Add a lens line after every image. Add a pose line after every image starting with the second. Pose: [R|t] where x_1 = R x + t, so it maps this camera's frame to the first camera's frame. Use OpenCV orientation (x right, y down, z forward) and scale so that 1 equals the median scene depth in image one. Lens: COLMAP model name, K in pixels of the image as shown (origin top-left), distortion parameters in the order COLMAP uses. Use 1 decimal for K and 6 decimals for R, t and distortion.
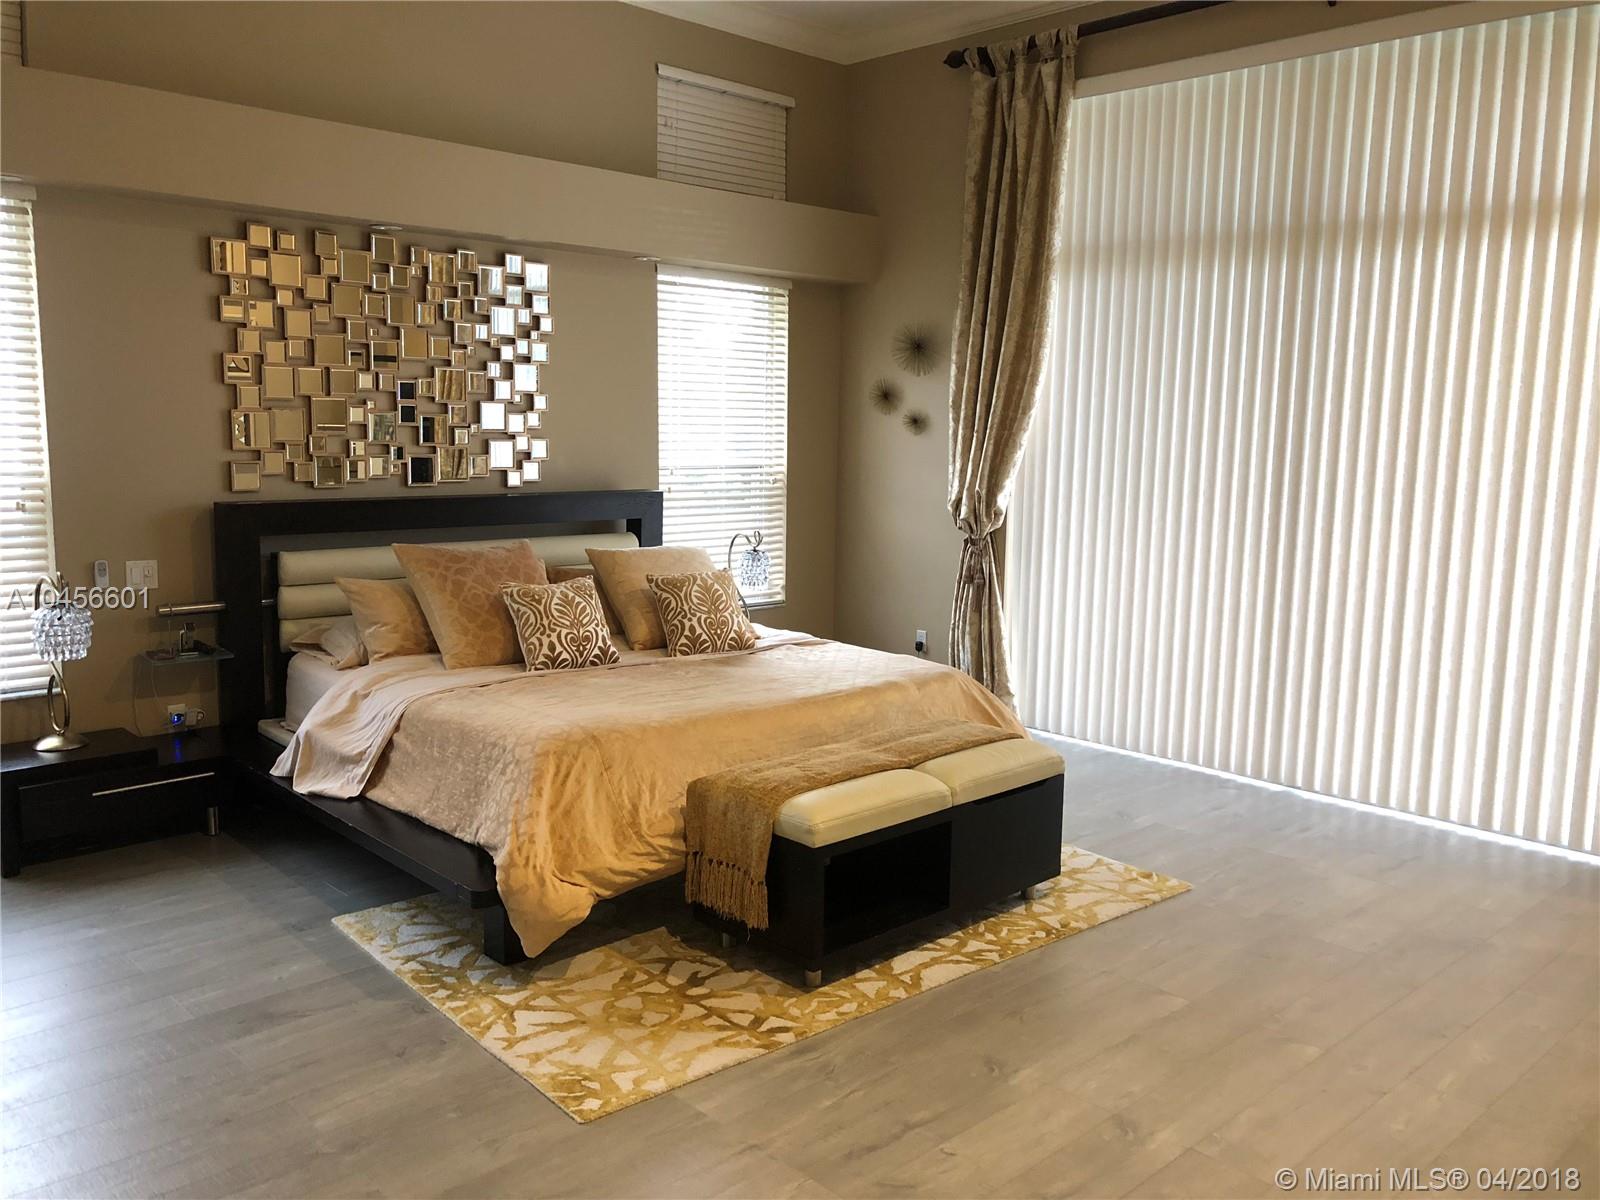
lens RADIAL K [[1316.2, 0, 800.0], [0, 1316.2, 600.0], [0, 0, 1]] dist [0.030854, -0.000023]
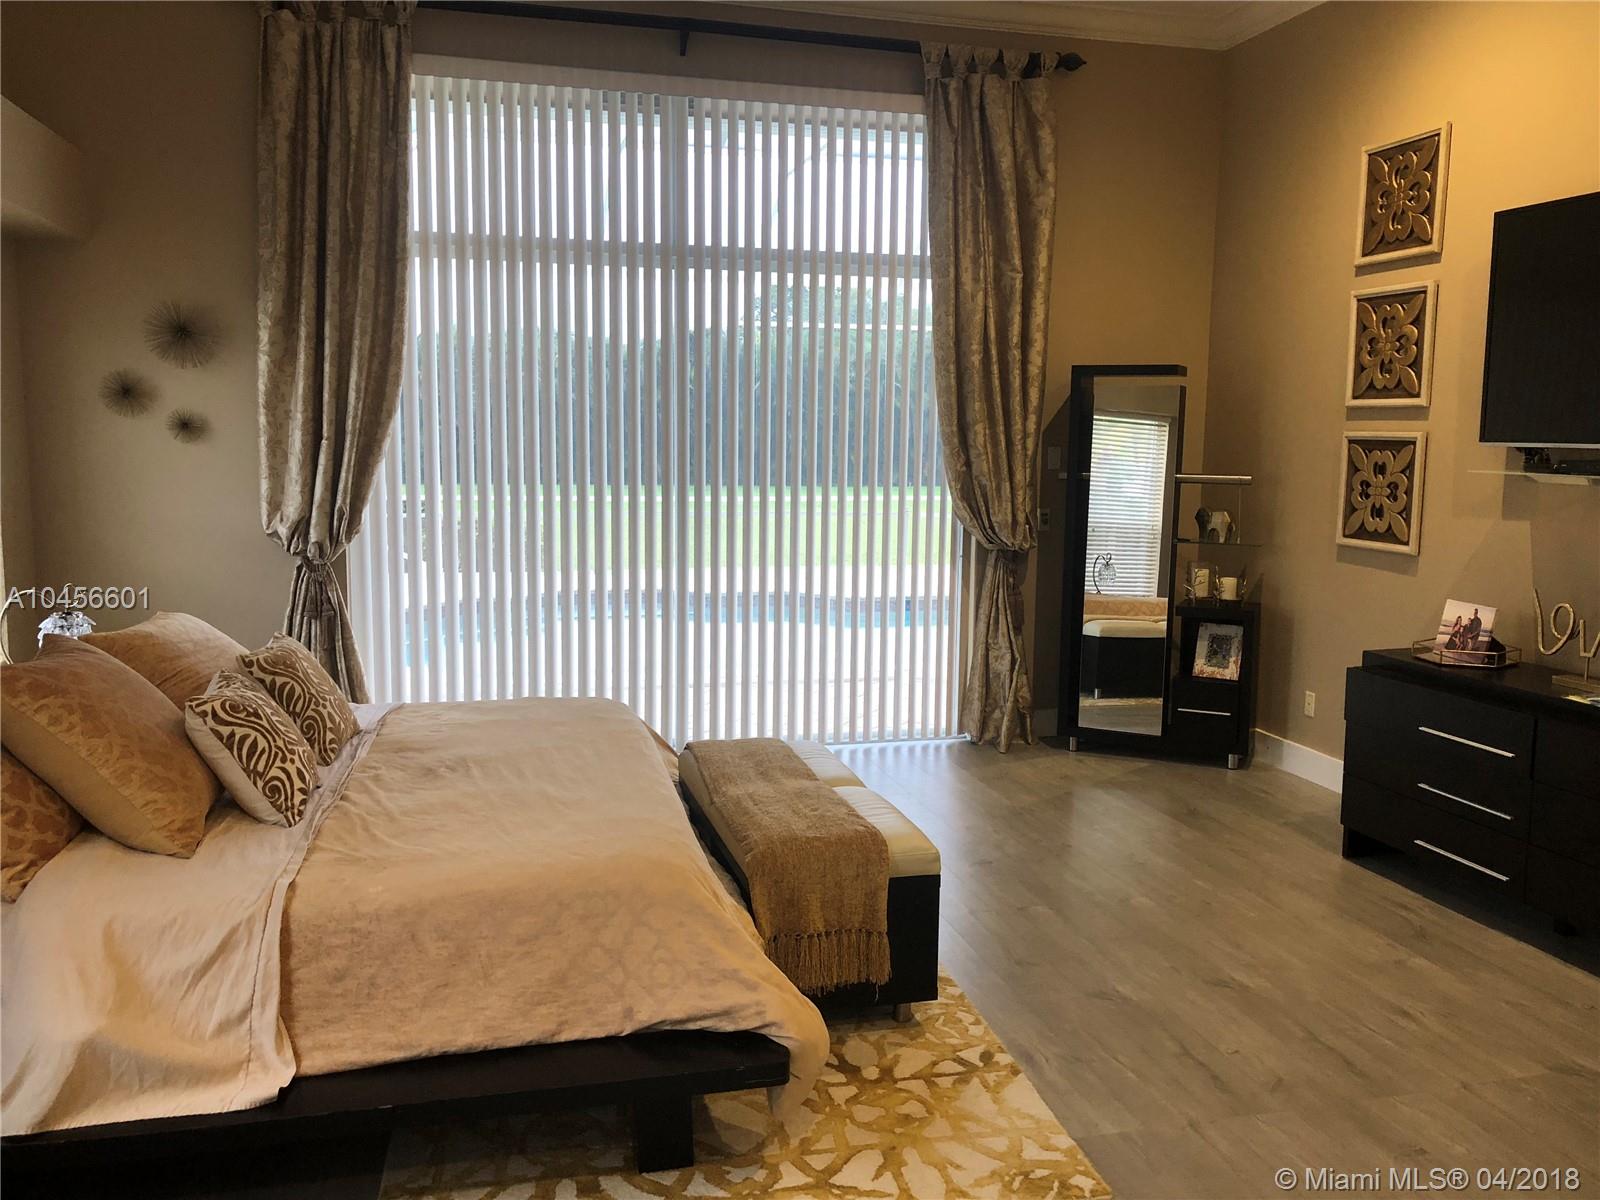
lens RADIAL K [[1315.6, 0, 800.0], [0, 1315.6, 600.0], [0, 0, 1]] dist [0.004408, 0.003392]
pose [[0.479904, -0.126419, 0.868165, -0.861413], [0.112315, 0.990274, 0.082115, -0.108745], [-0.870102, 0.058101, 0.489435, 0.587000]]
